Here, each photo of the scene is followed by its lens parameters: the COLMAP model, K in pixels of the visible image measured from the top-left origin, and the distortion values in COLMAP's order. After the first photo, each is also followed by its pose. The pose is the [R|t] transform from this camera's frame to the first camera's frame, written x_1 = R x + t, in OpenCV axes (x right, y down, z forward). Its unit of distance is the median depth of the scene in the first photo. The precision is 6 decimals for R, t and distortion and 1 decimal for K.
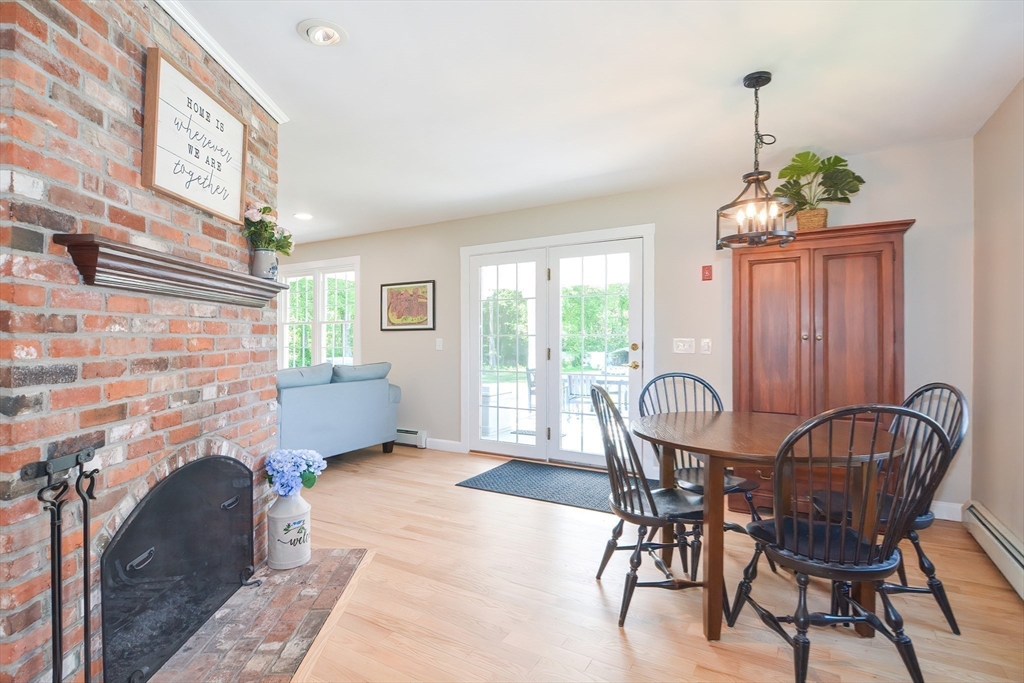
lens RADIAL K [[497.3, 0, 507.8], [0, 497.3, 346.1], [0, 0, 1]] dist [-0.002989, -0.002573]
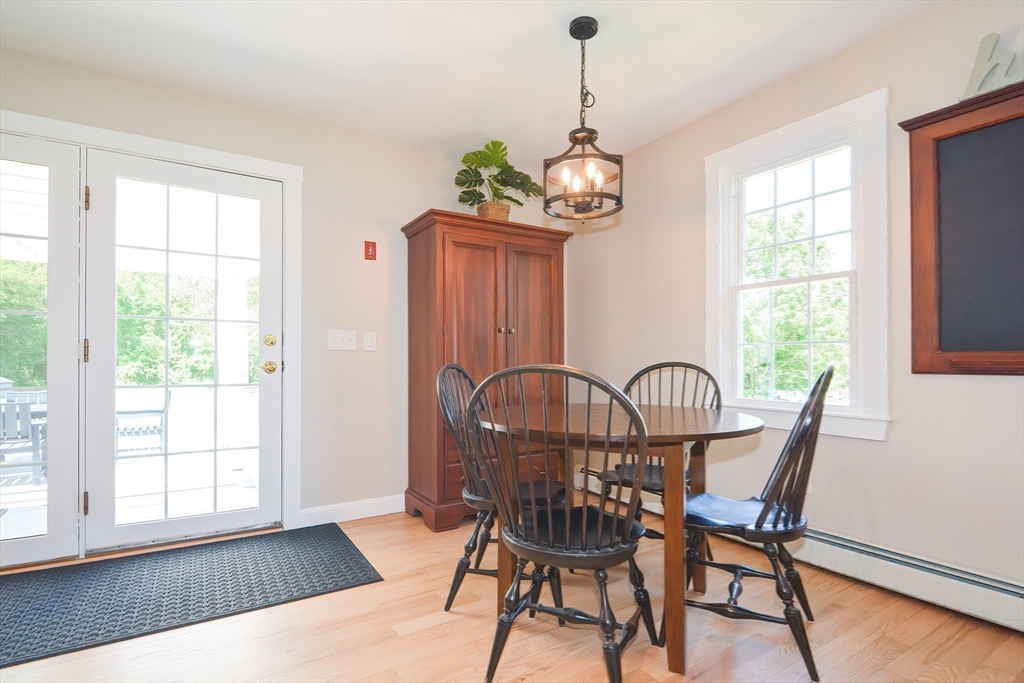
lens RADIAL K [[497.3, 0, 493.6], [0, 497.3, 357.0], [0, 0, 1]] dist [-0.002989, -0.002573]
pose [[0.454682, 0.005998, 0.890634, -0.278075], [0.003720, 0.999956, -0.008634, 0.042069], [-0.890646, 0.007238, 0.454639, 0.565284]]
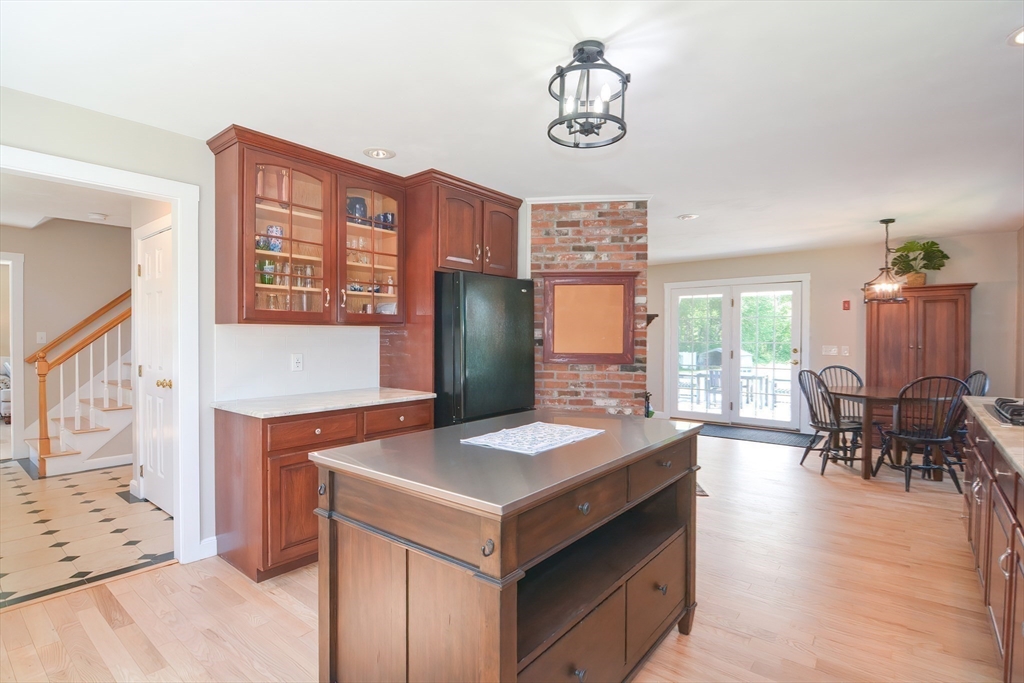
lens RADIAL K [[497.3, 0, 530.6], [0, 497.3, 346.3], [0, 0, 1]] dist [-0.002989, -0.002573]
pose [[0.993129, 0.009440, -0.116642, -0.529095], [-0.009218, 0.999955, 0.002446, -0.011125], [0.116659, -0.001354, 0.993171, -0.889011]]
